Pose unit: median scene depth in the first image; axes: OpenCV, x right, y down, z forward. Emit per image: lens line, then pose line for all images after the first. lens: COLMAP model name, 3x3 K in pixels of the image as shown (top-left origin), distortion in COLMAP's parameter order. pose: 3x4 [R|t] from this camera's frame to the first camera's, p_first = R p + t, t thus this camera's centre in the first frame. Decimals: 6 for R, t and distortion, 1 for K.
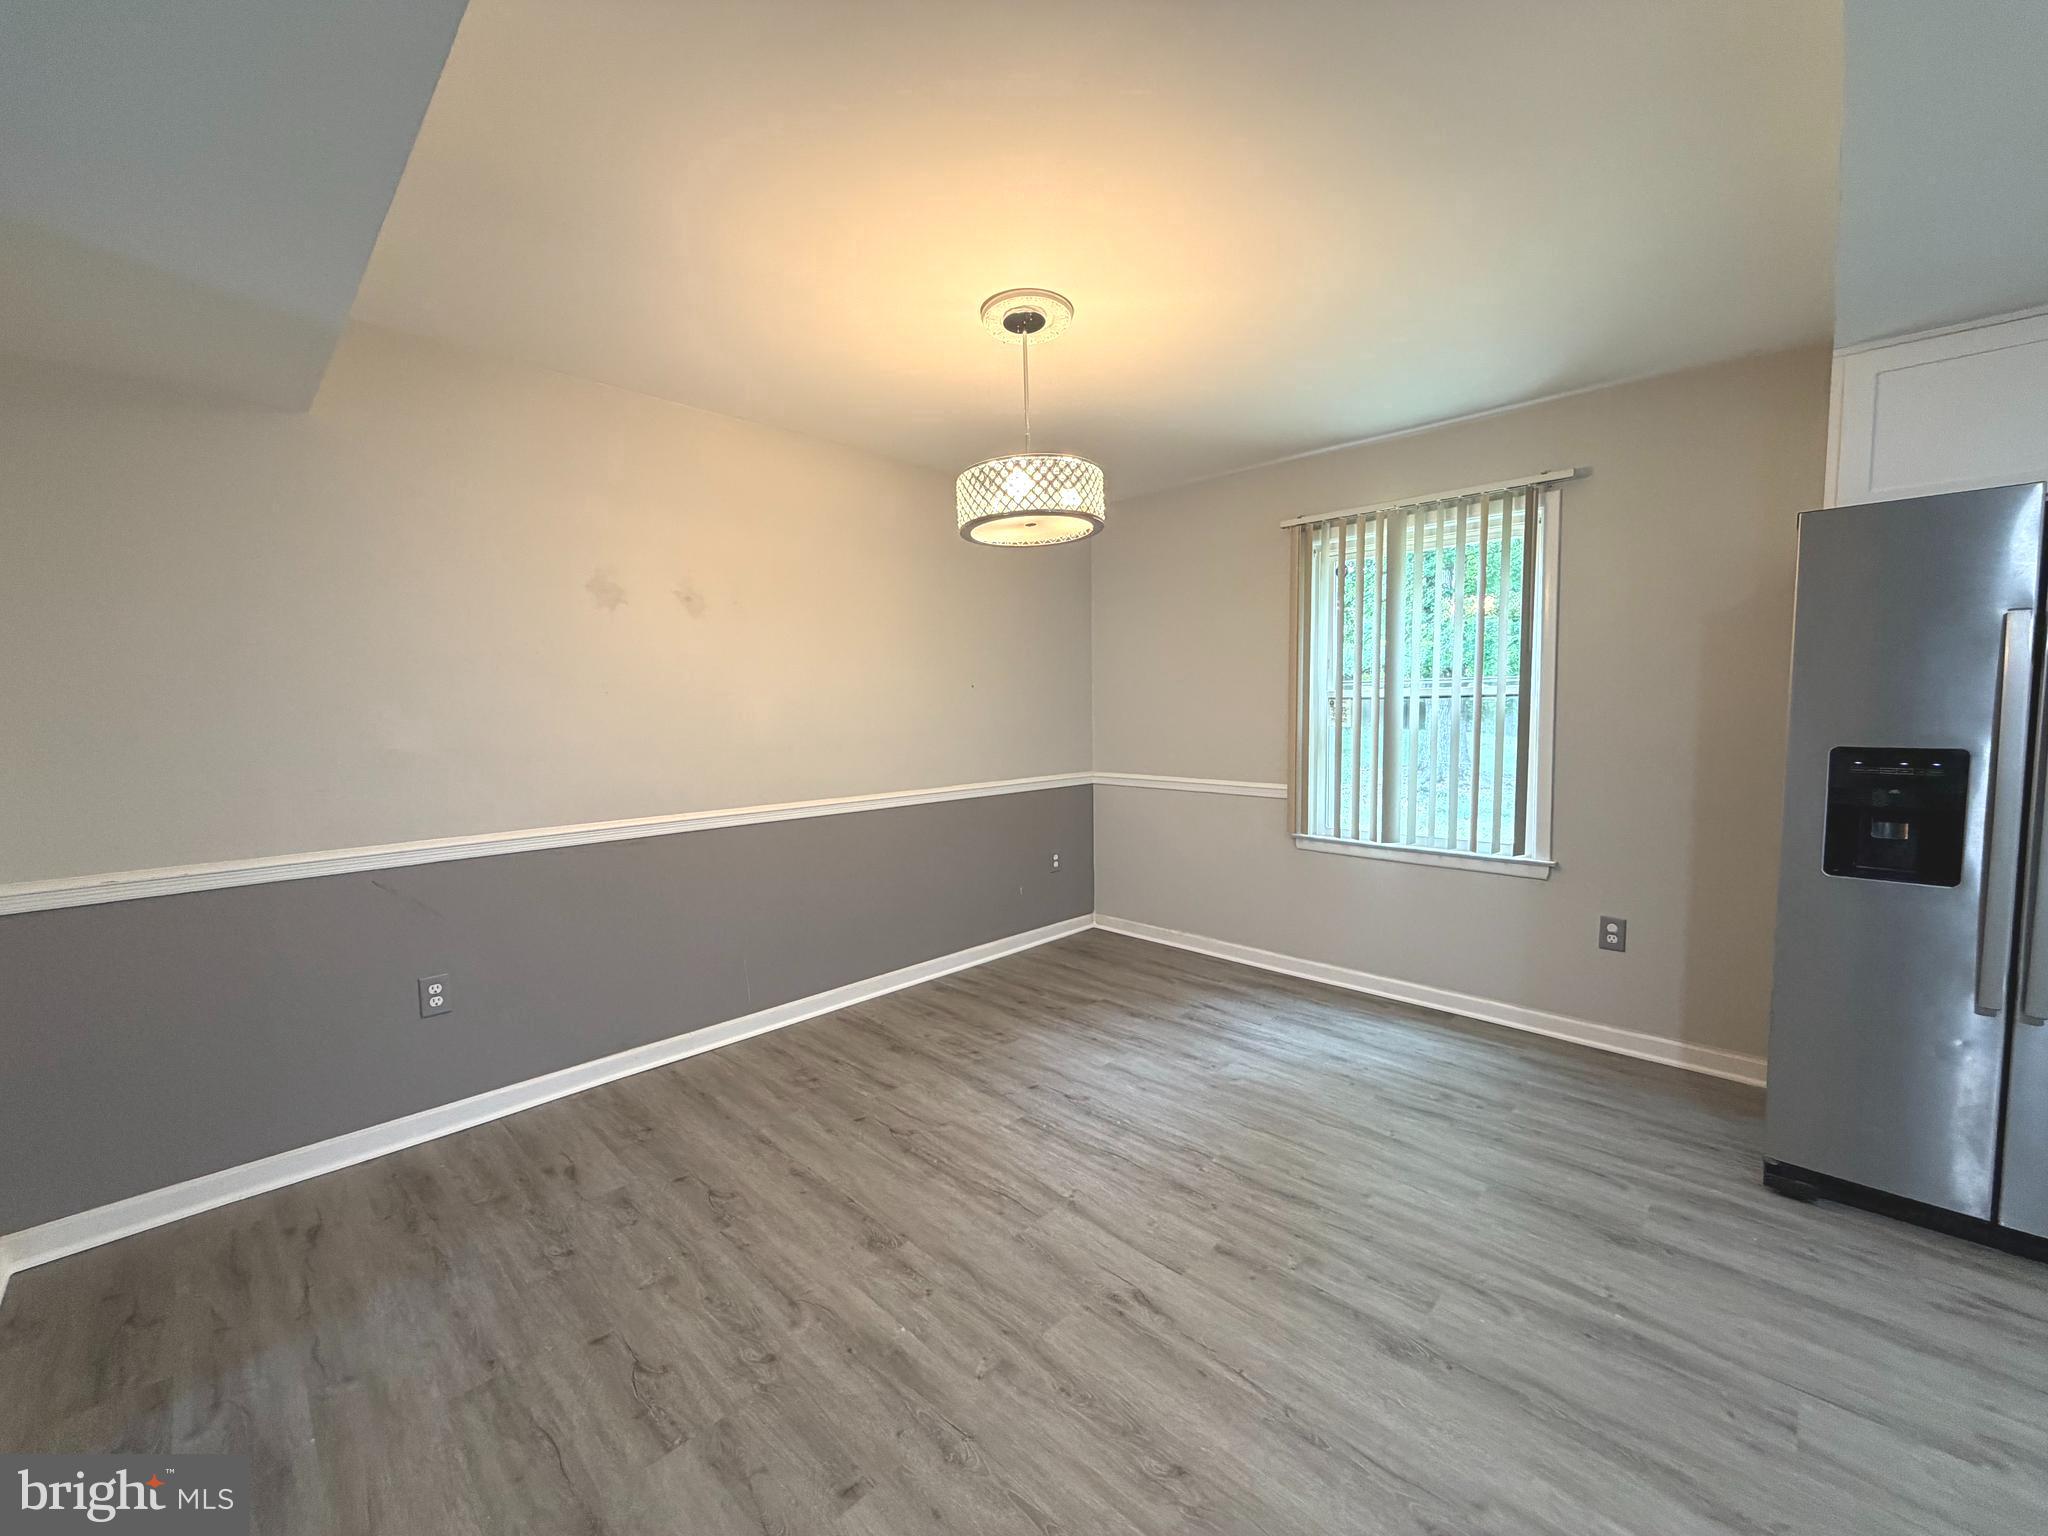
lens RADIAL K [[833.3, 0, 1024.0], [0, 833.3, 768.0], [0, 0, 1]] dist [-0.007127, 0.000547]
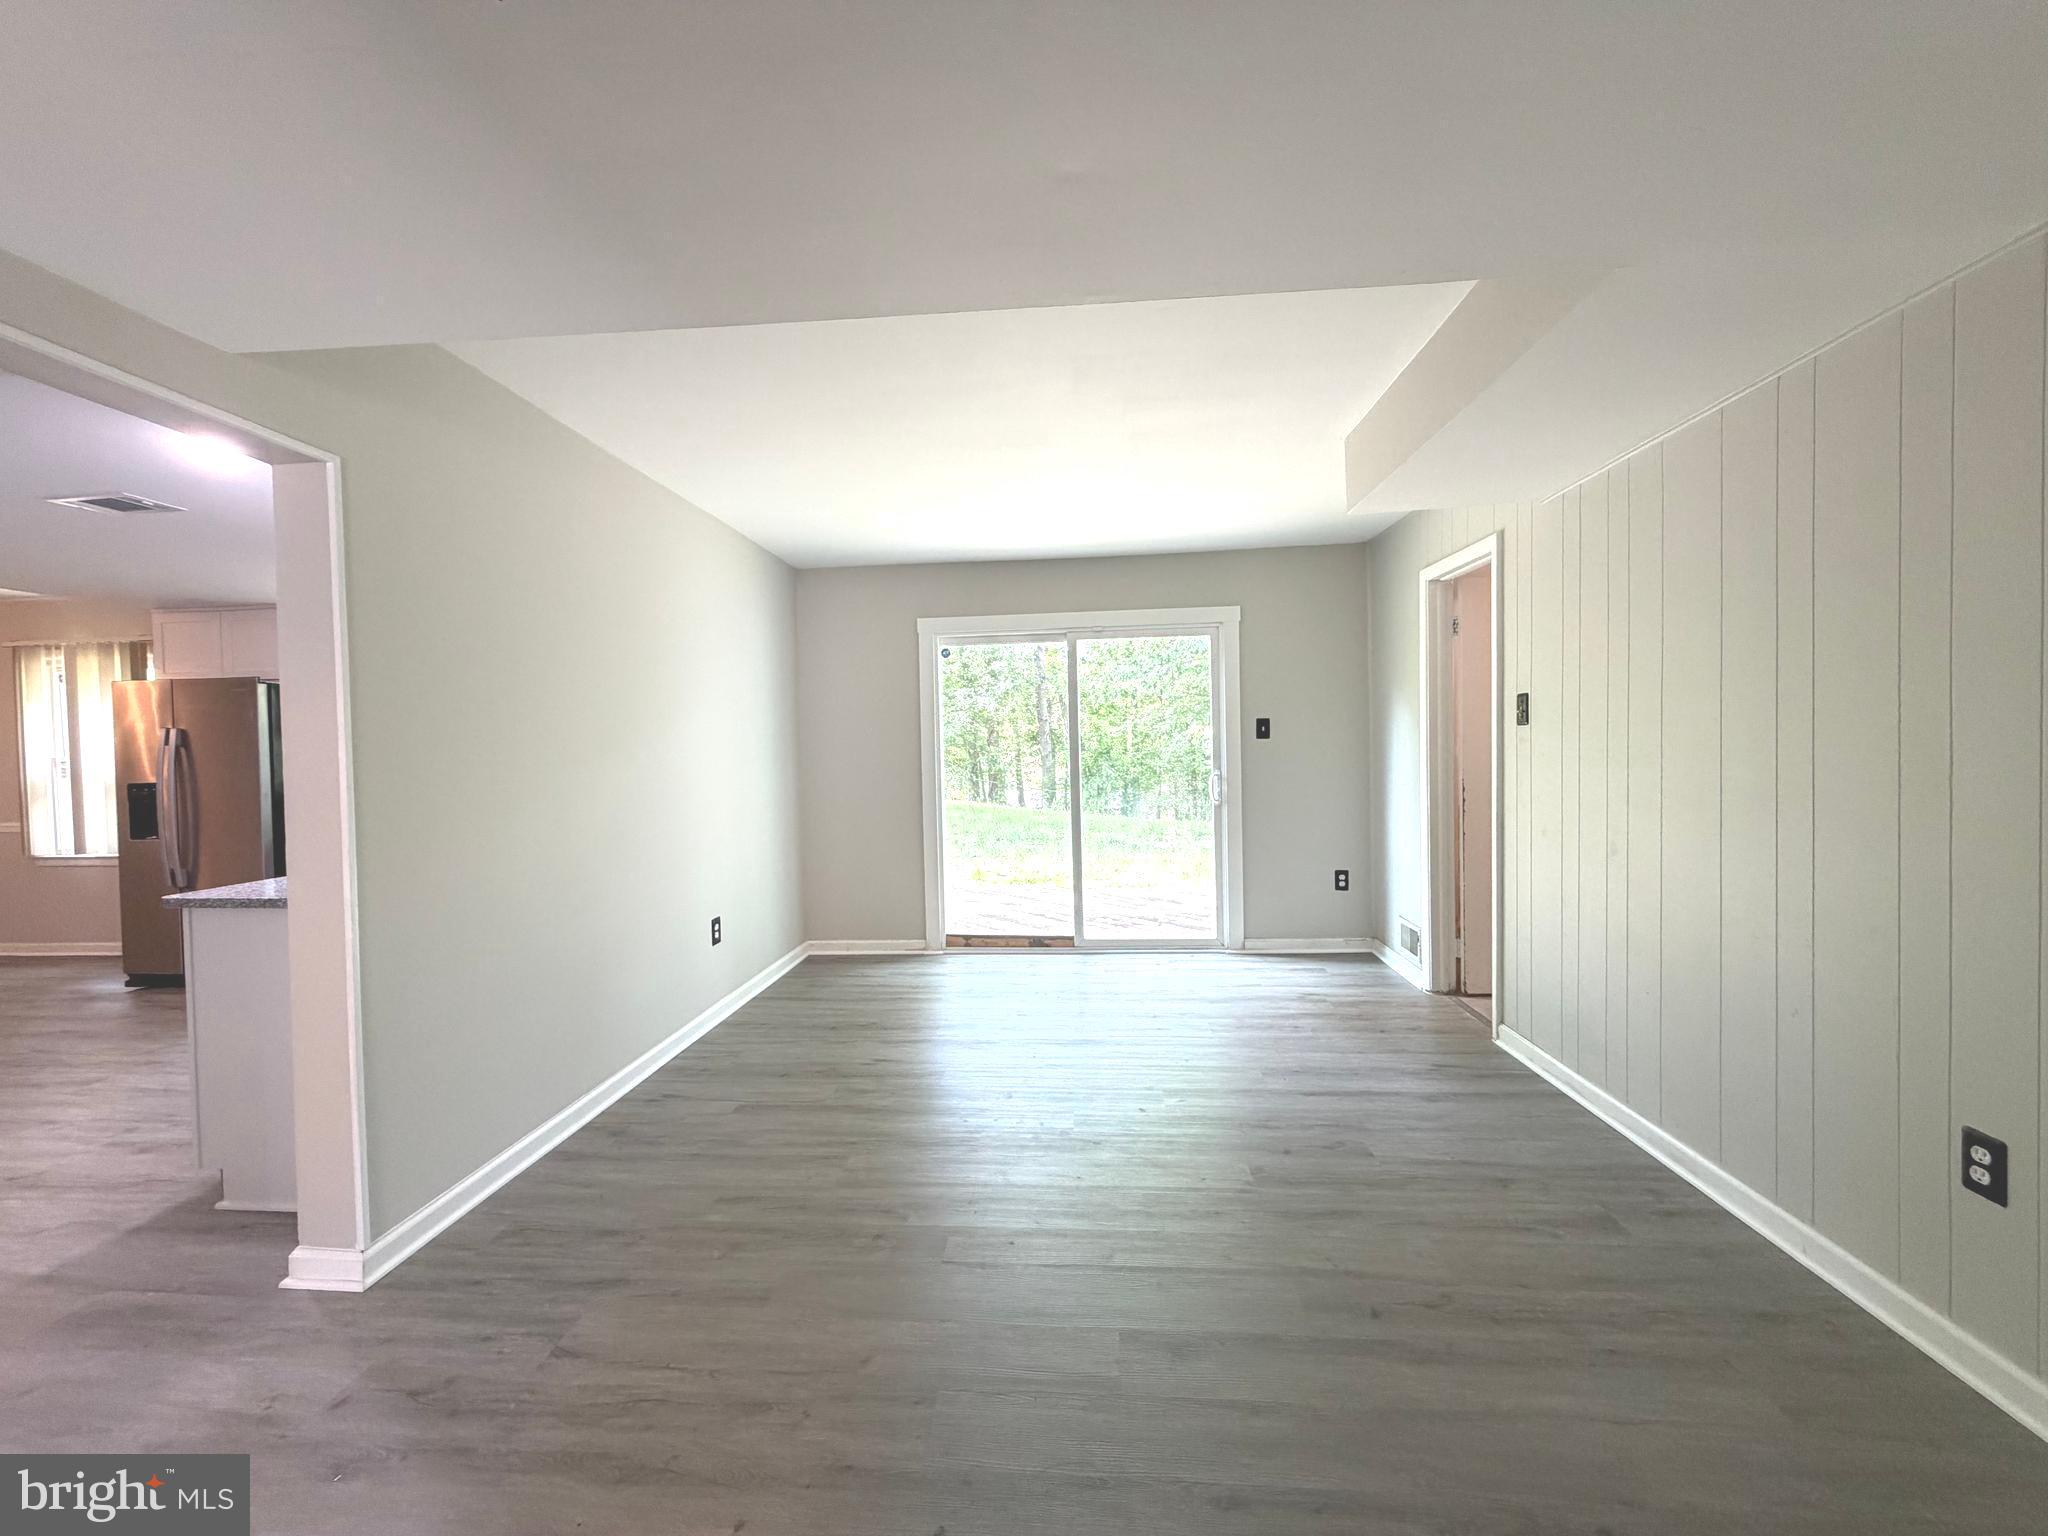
lens RADIAL K [[816.2, 0, 1014.2], [0, 816.2, 767.2], [0, 0, 1]] dist [0.000931, 0.000383]
pose [[0.762495, -0.018754, 0.646723, 1.312557], [0.062610, 0.997027, -0.044906, 0.175942], [-0.643958, 0.074732, 0.761402, -2.189114]]
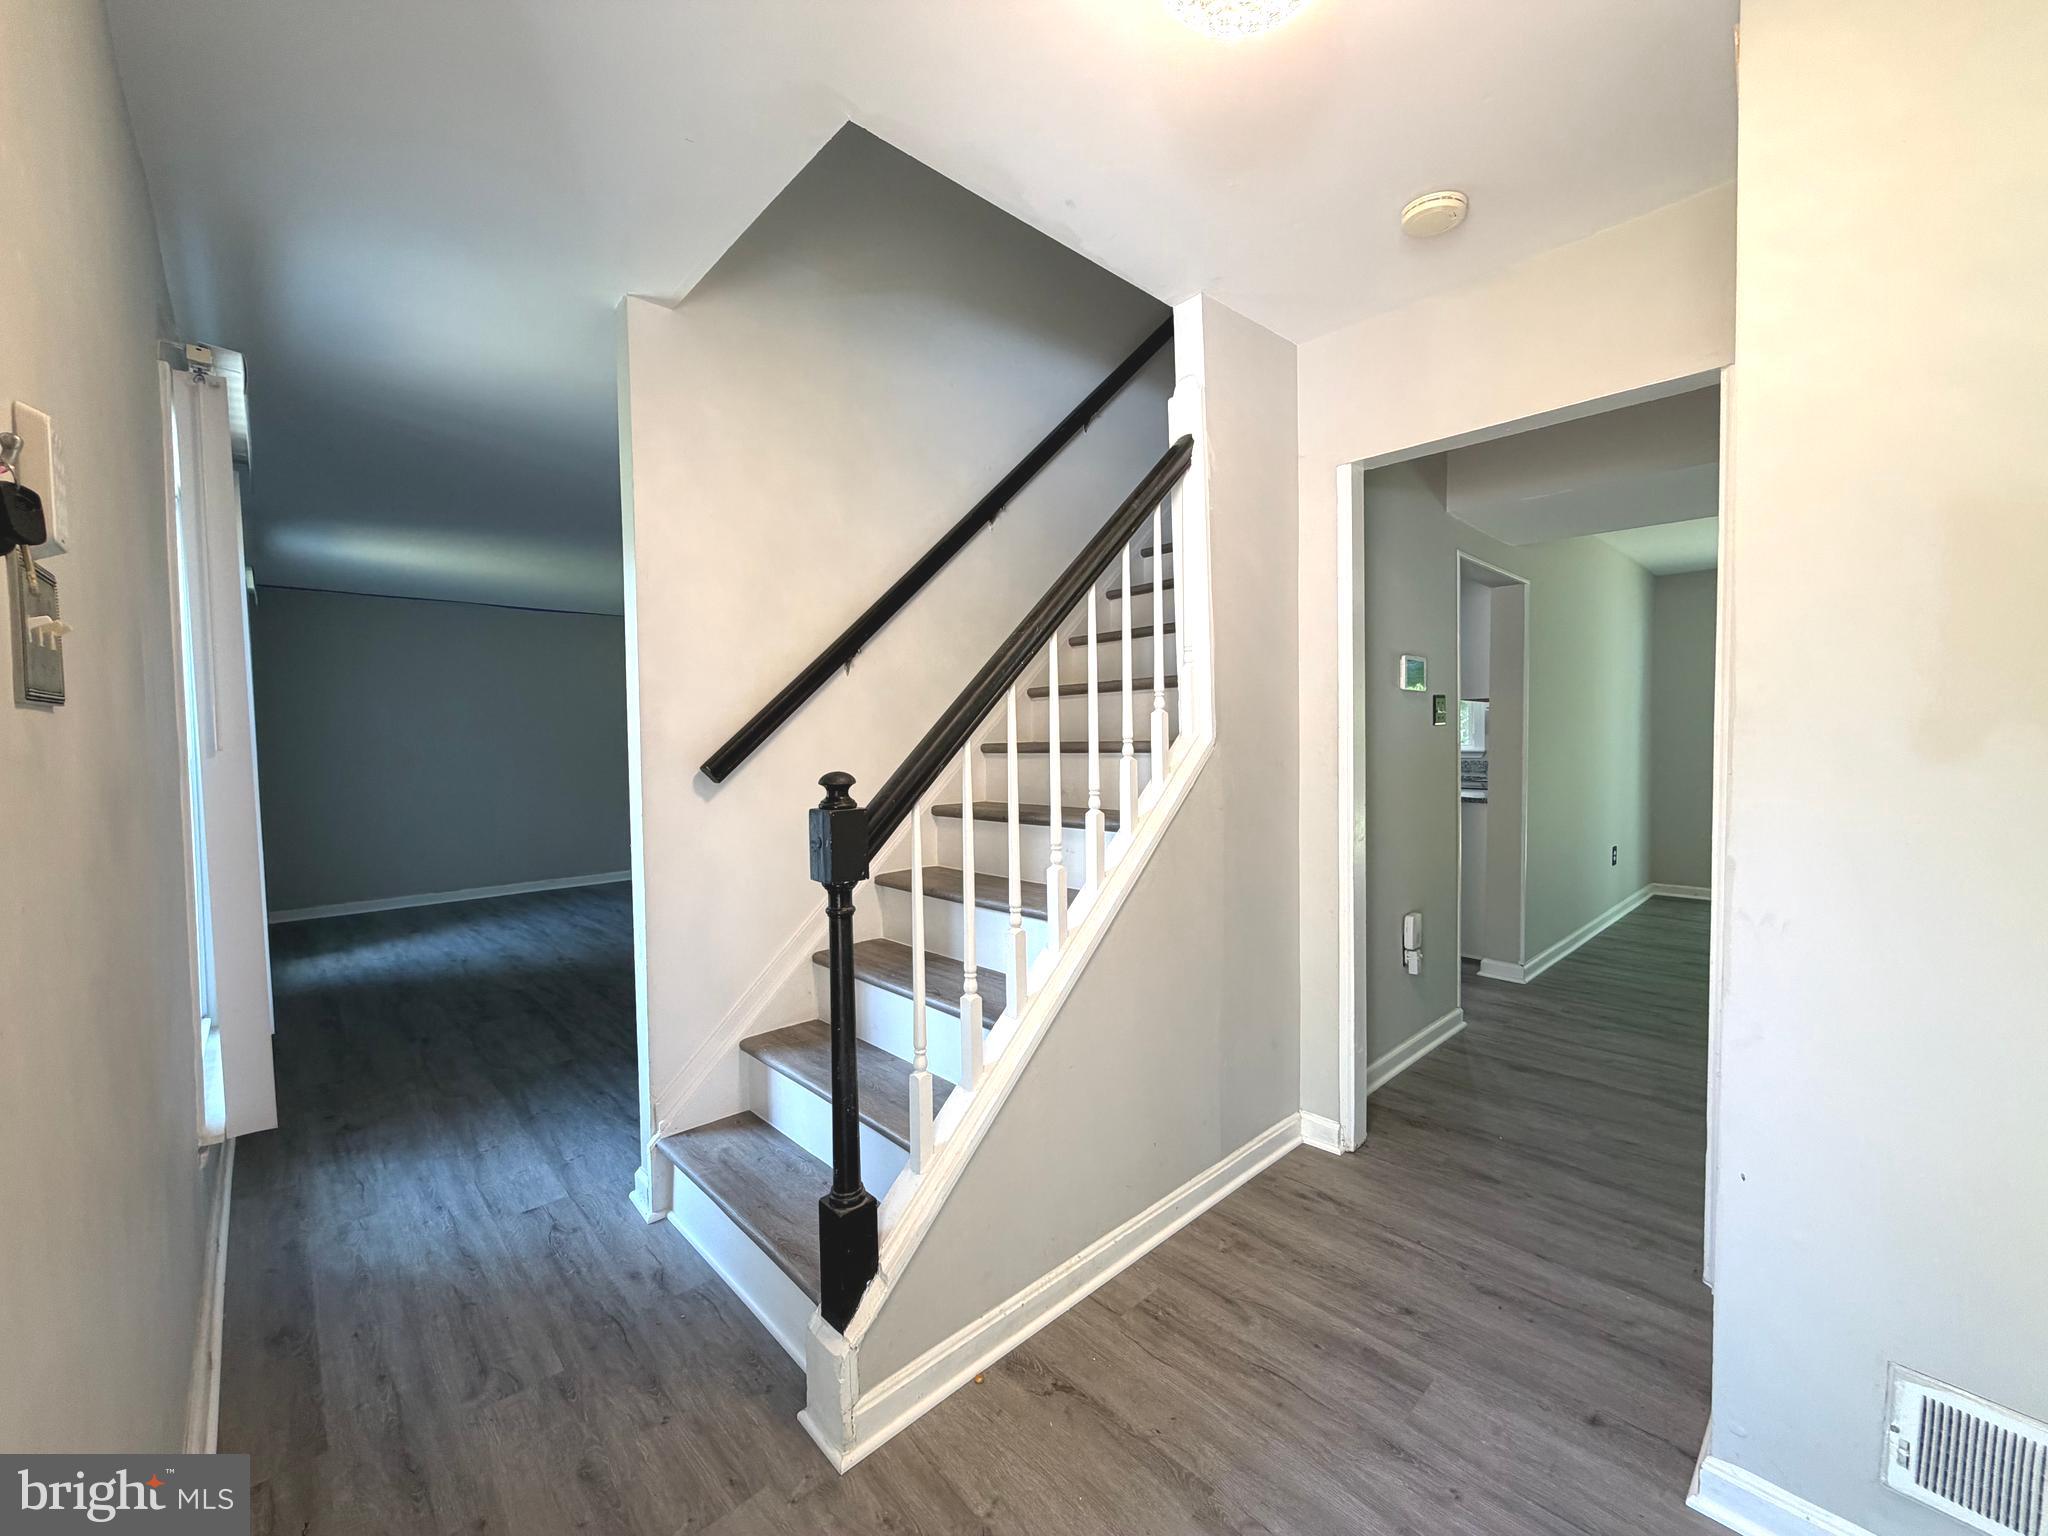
lens RADIAL K [[833.3, 0, 1024.0], [0, 833.3, 768.0], [0, 0, 1]] dist [-0.007127, 0.000547]
pose [[0.999870, -0.000251, -0.016115, 0.220643], [-0.000462, 0.999021, -0.044231, 0.258812], [0.016110, 0.044232, 0.998891, -2.932383]]
